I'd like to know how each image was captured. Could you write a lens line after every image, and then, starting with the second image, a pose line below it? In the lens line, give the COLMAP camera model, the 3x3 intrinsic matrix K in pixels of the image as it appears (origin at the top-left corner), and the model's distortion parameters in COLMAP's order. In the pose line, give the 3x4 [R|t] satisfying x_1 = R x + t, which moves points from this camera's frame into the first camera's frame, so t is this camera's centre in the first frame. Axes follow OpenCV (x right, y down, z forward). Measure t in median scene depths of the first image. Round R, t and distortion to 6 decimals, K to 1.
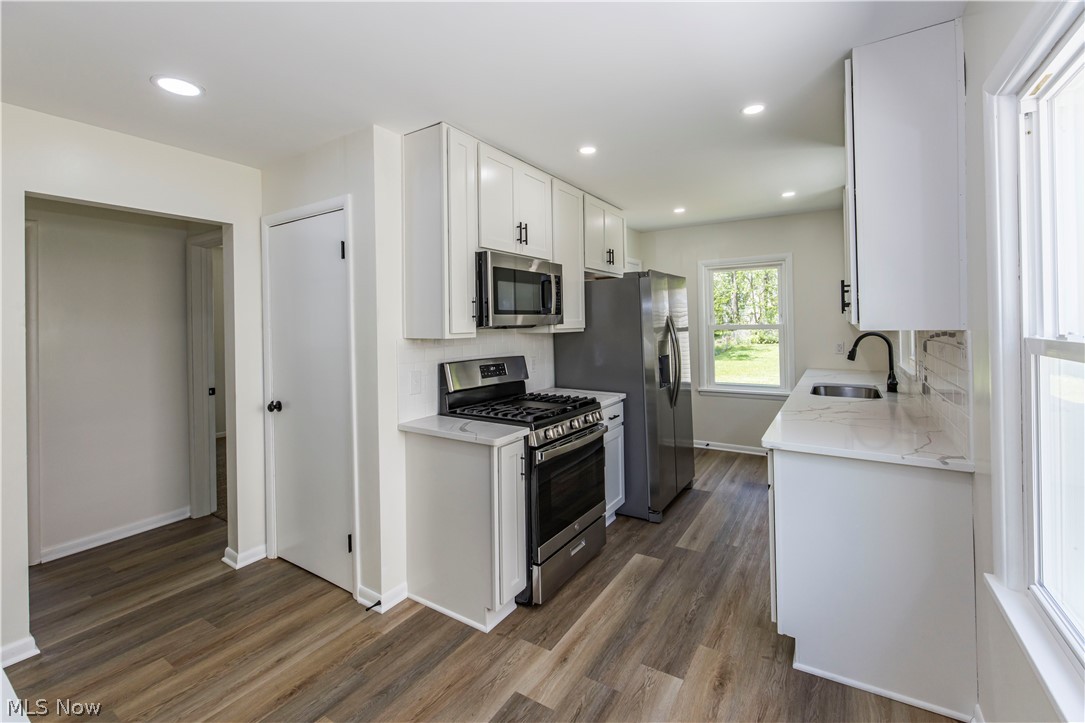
lens RADIAL K [[462.2, 0, 543.5], [0, 462.2, 318.7], [0, 0, 1]] dist [-0.003216, 0.000001]
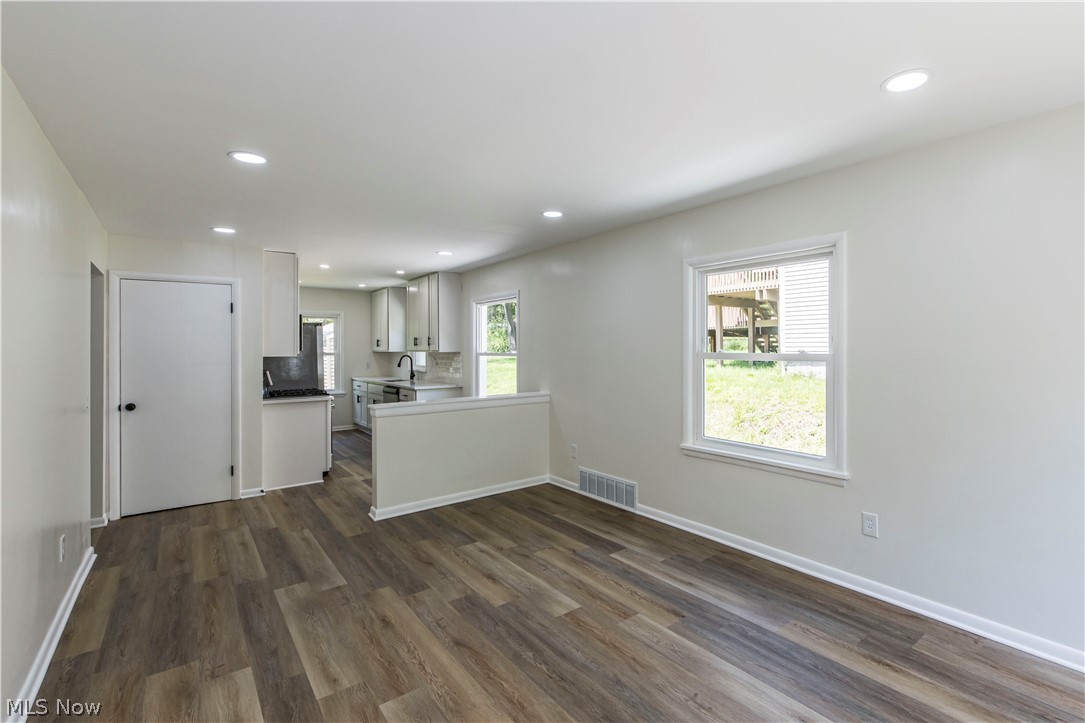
lens RADIAL K [[508.4, 0, 605.1], [0, 508.4, 346.7], [0, 0, 1]] dist [0.000608, 0.000381]
pose [[0.302322, 0.015056, 0.953087, -1.563690], [-0.004779, 0.999887, -0.014280, 0.020249], [-0.953194, -0.000237, 0.302360, -0.820319]]
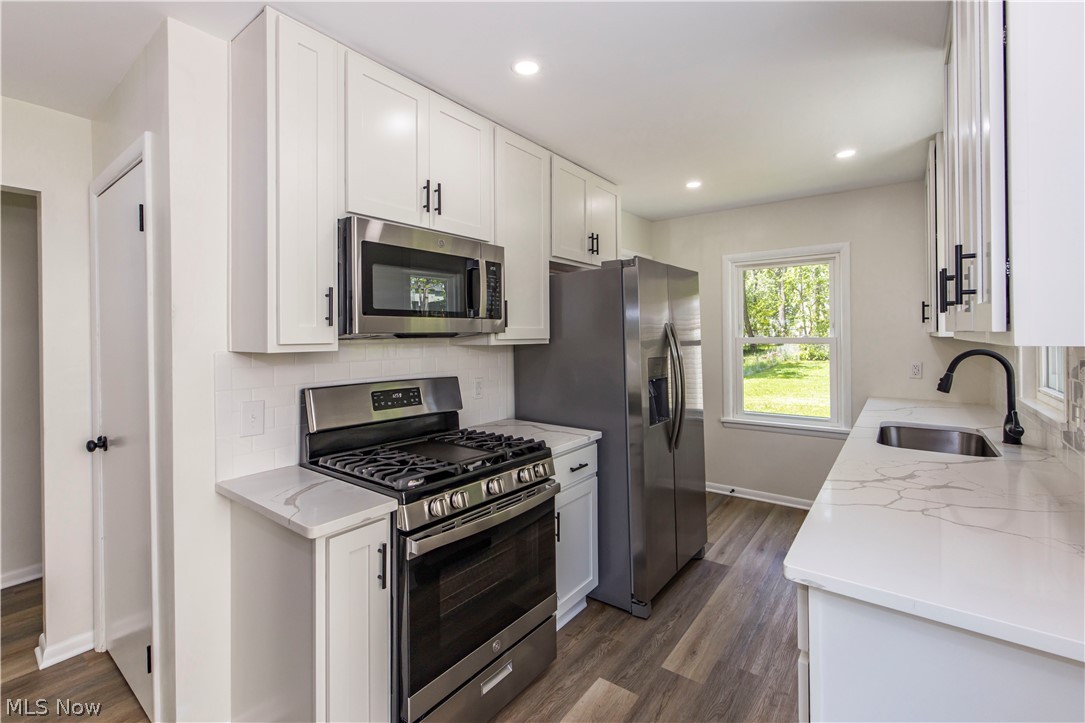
lens RADIAL K [[472.3, 0, 543.8], [0, 472.3, 335.4], [0, 0, 1]] dist [0.004627, 0.000545]
pose [[0.997022, 0.008254, -0.076673, 0.164124], [-0.007571, 0.999929, 0.009200, 0.008847], [0.076743, -0.008592, 0.997014, 0.307673]]
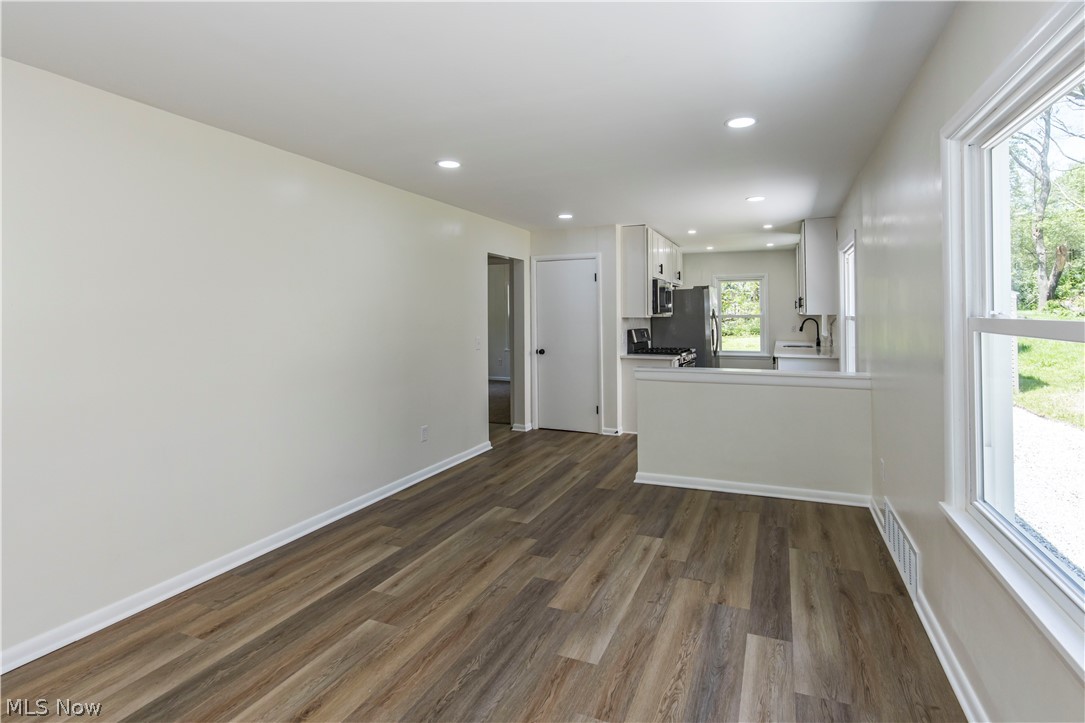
lens RADIAL K [[517.6, 0, 571.4], [0, 517.6, 310.2], [0, 0, 1]] dist [-0.002335, -0.000125]
pose [[0.982479, 0.012268, 0.185972, -0.835826], [-0.011911, 0.999924, -0.003039, 0.015200], [-0.185995, 0.000770, 0.982550, -1.171597]]
